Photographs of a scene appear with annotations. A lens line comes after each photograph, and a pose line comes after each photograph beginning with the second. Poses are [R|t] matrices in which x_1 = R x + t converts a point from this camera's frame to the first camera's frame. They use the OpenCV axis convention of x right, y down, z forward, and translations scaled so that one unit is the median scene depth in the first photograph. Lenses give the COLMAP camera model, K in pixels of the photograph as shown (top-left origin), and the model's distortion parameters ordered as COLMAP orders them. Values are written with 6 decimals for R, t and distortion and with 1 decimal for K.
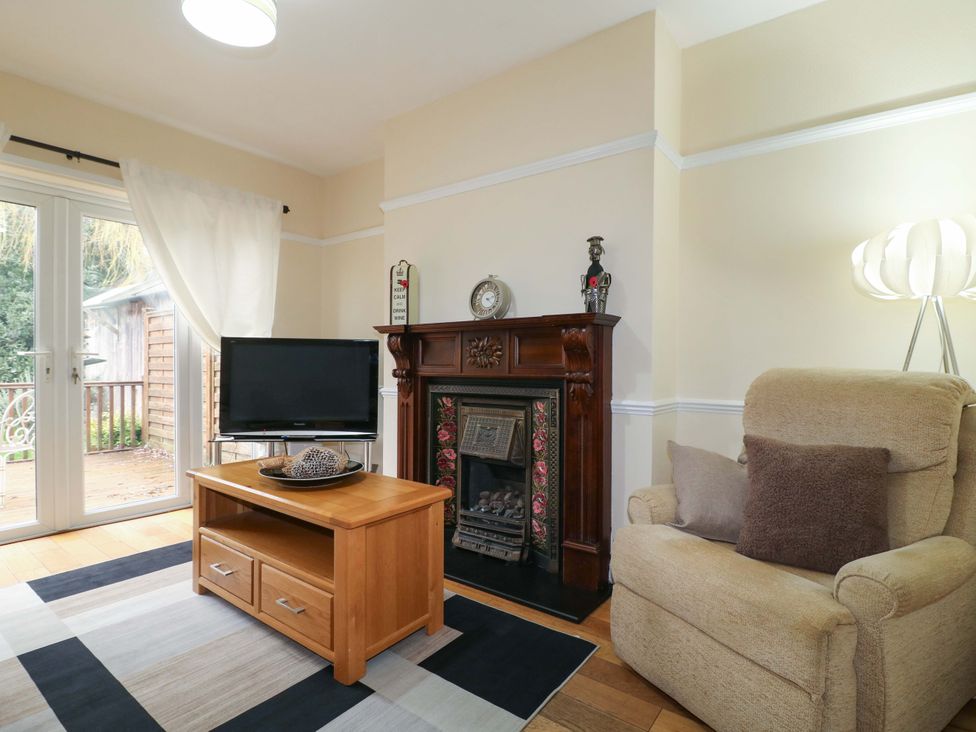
lens RADIAL K [[502.7, 0, 483.6], [0, 502.7, 365.5], [0, 0, 1]] dist [0.001829, -0.014999]
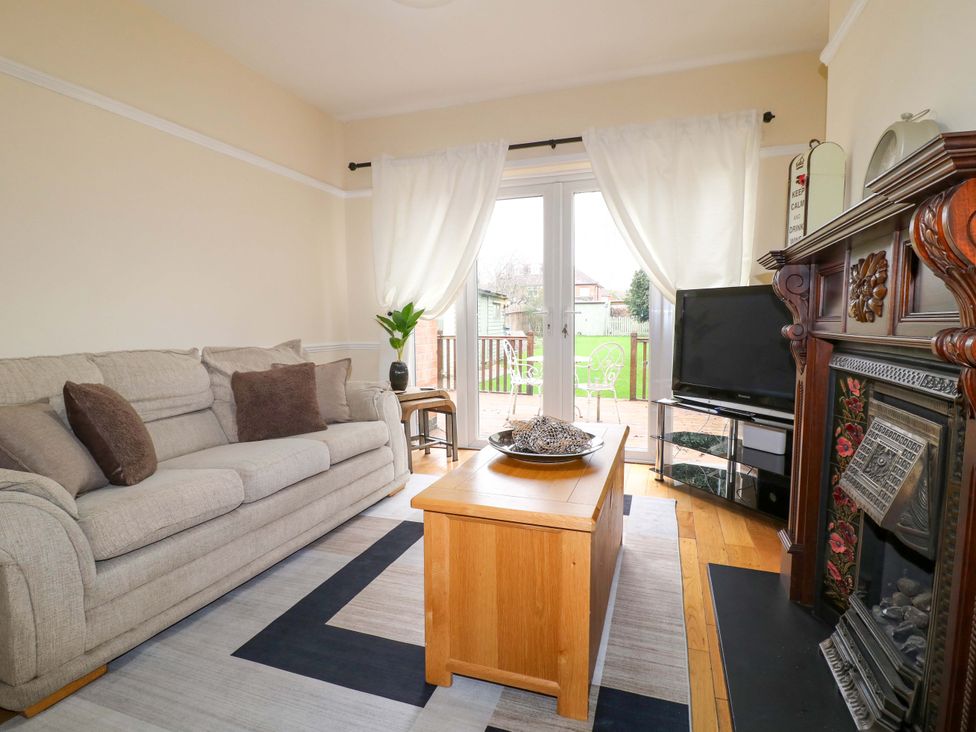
lens RADIAL K [[502.7, 0, 483.6], [0, 502.7, 365.5], [0, 0, 1]] dist [0.001829, -0.014999]
pose [[0.308109, 0.079425, -0.948030, 0.300512], [0.006159, 0.996321, 0.085473, 0.001596], [0.951331, -0.032174, 0.306487, 0.448917]]
